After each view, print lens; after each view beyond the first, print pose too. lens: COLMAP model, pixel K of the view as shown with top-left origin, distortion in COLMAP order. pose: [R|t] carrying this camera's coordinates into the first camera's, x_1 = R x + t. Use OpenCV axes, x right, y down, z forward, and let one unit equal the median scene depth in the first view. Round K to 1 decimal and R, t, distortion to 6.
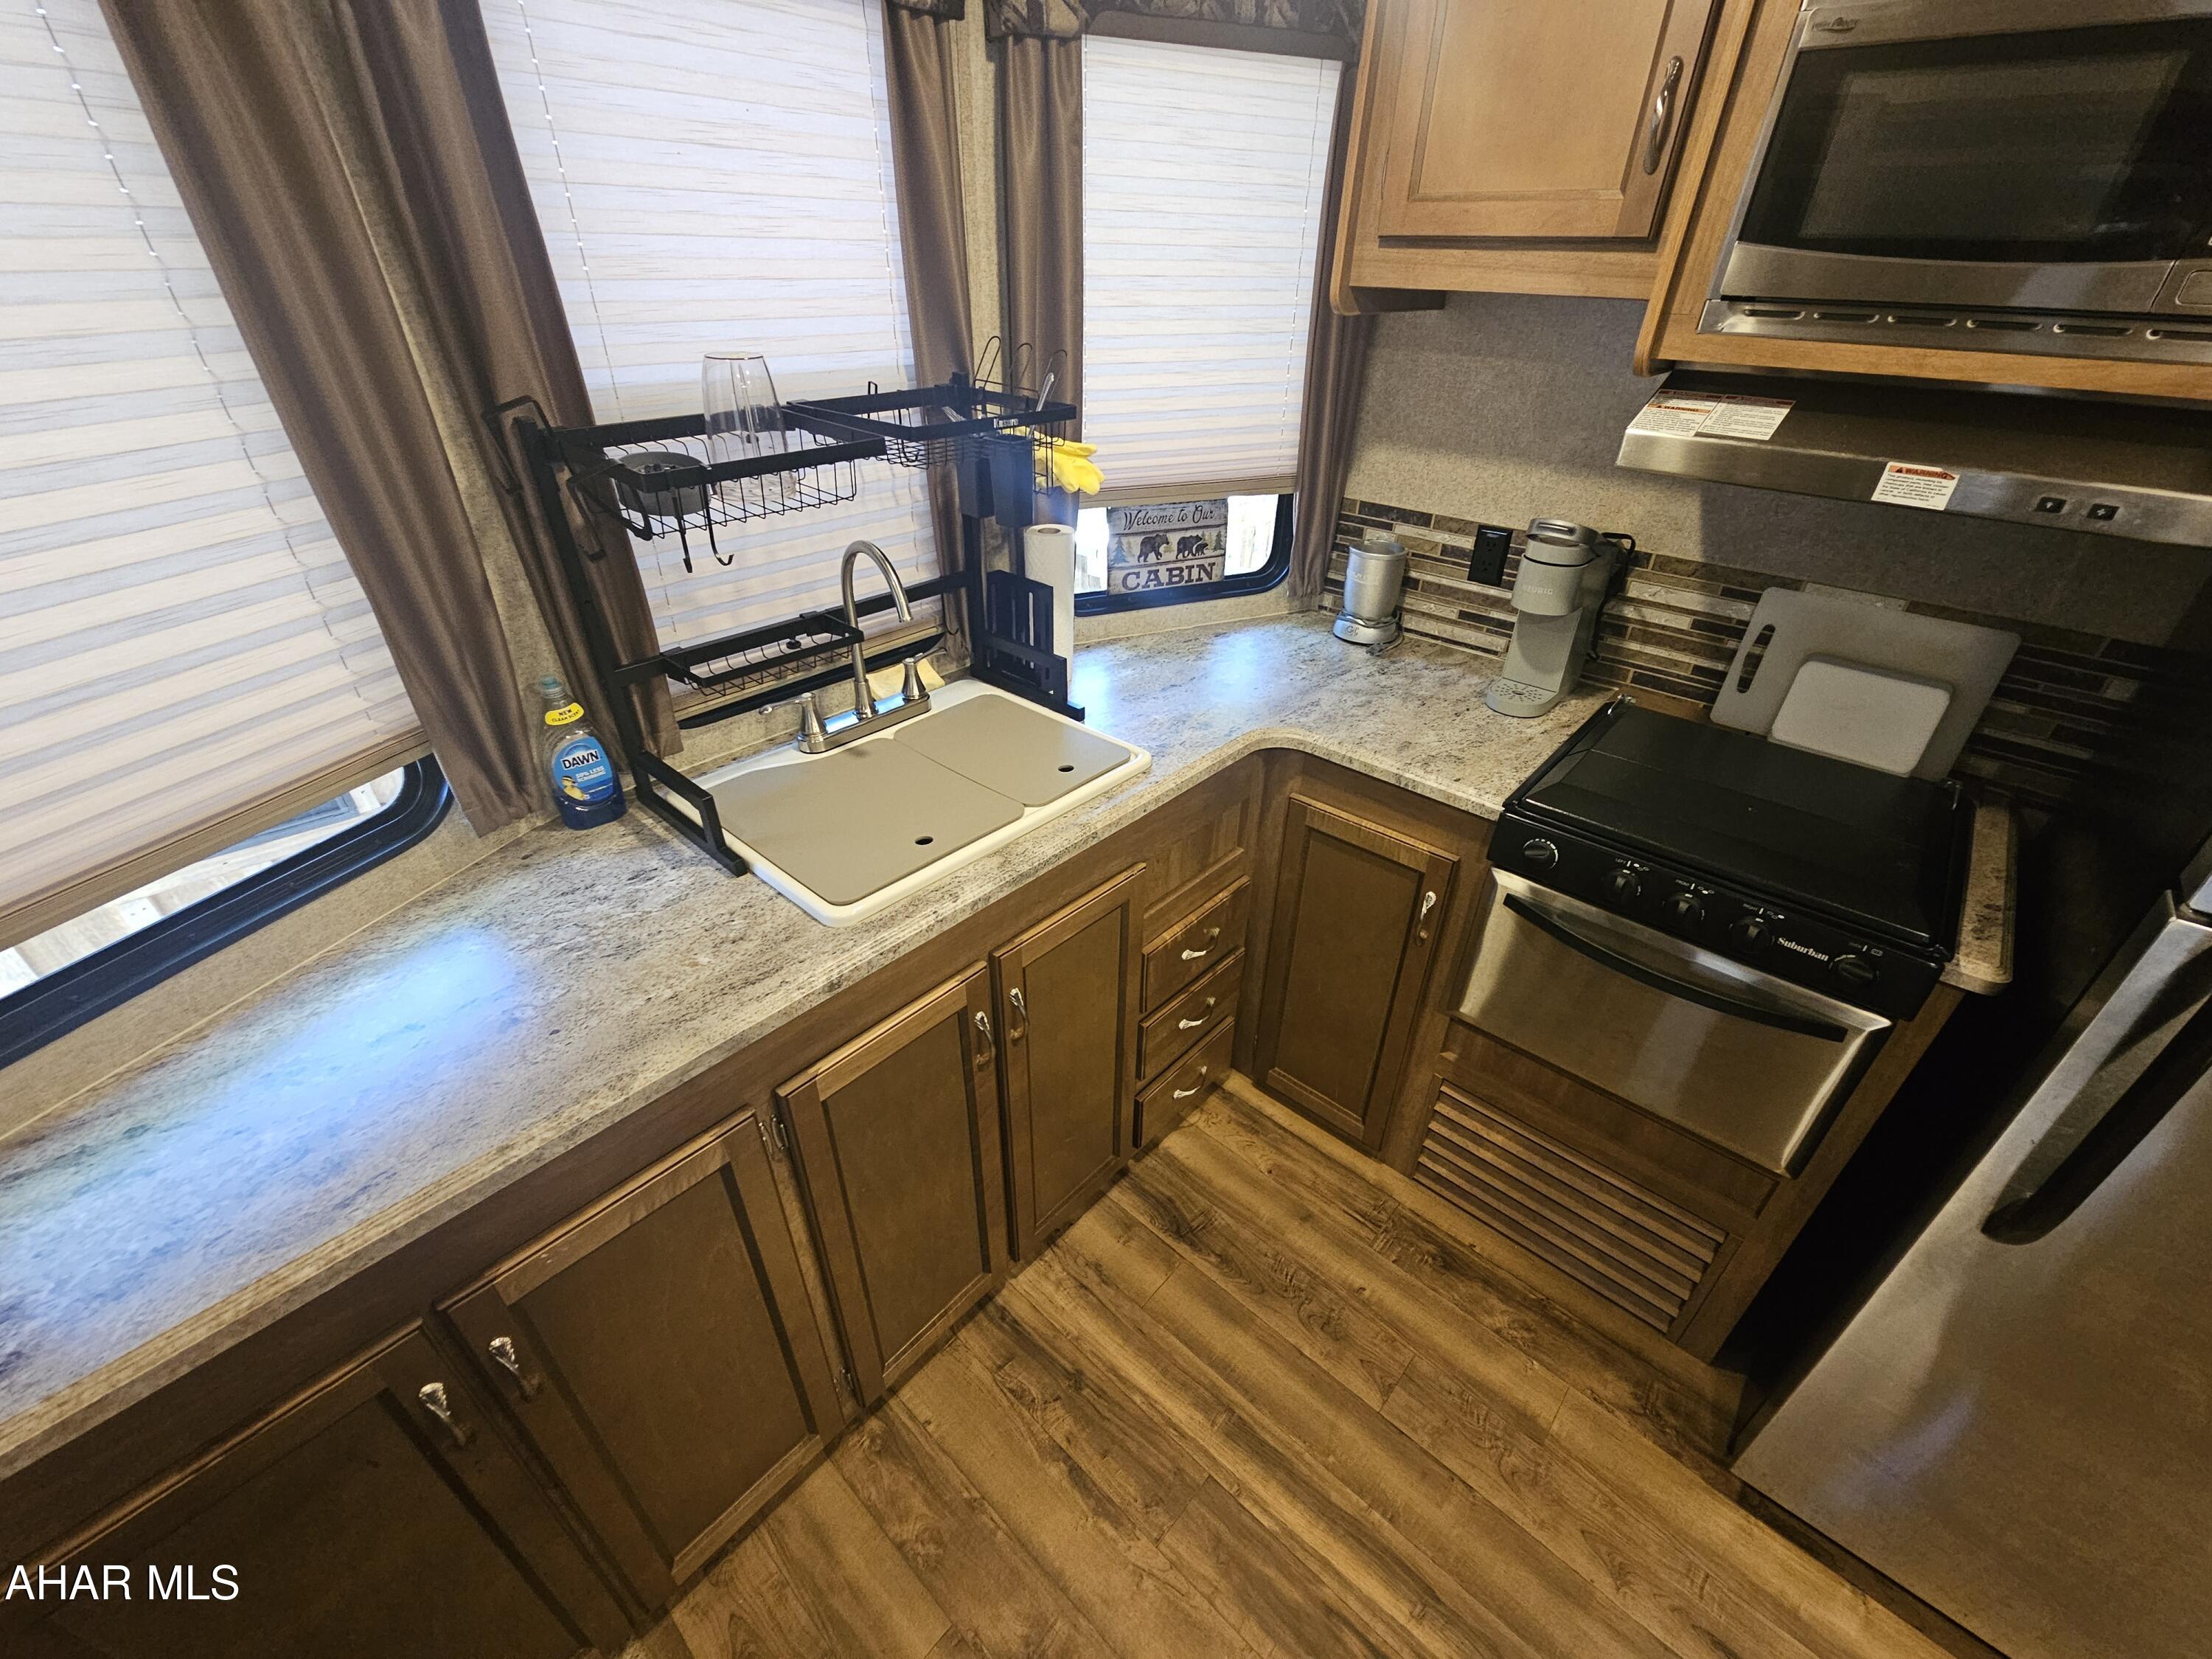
lens RADIAL K [[911.1, 0, 1100.9], [0, 911.1, 834.4], [0, 0, 1]] dist [-0.003421, 0.002216]
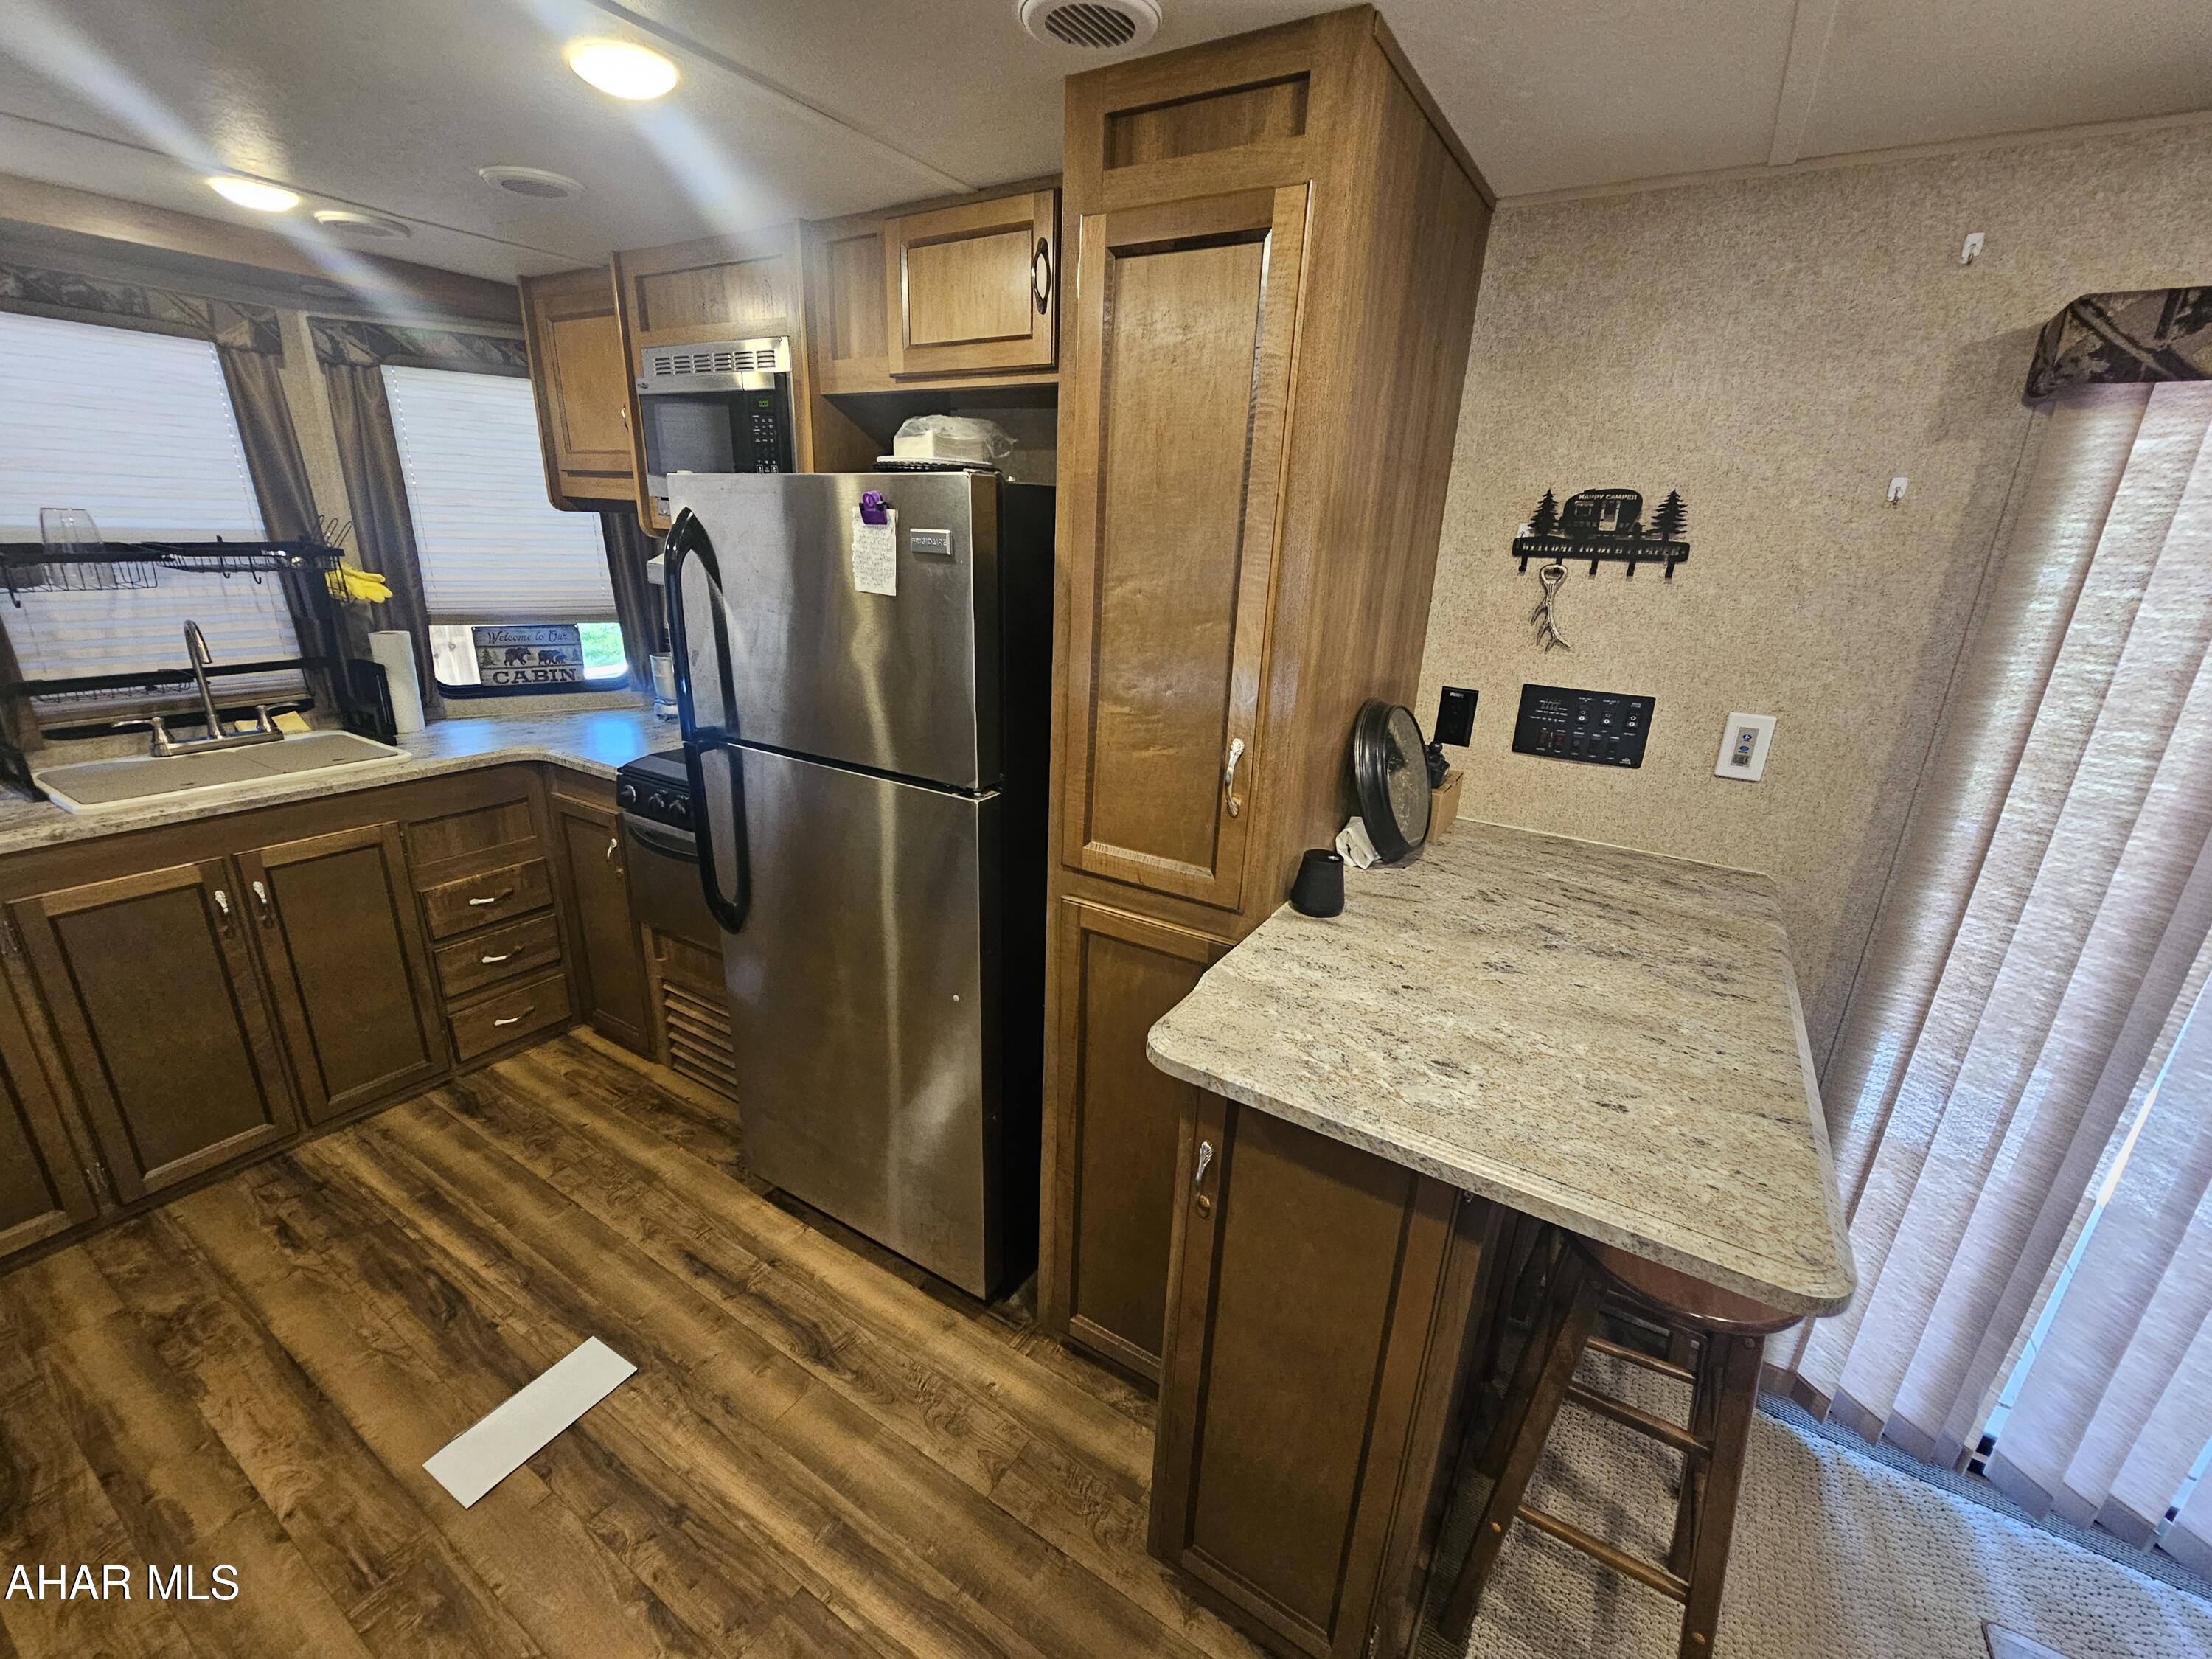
lens RADIAL K [[911.1, 0, 1113.5], [0, 911.1, 822.5], [0, 0, 1]] dist [-0.003421, 0.002216]
pose [[0.979829, -0.024478, 0.198331, 0.273317], [0.070039, 0.971582, -0.226104, 0.137591], [-0.187161, 0.235435, 0.953699, -0.211007]]
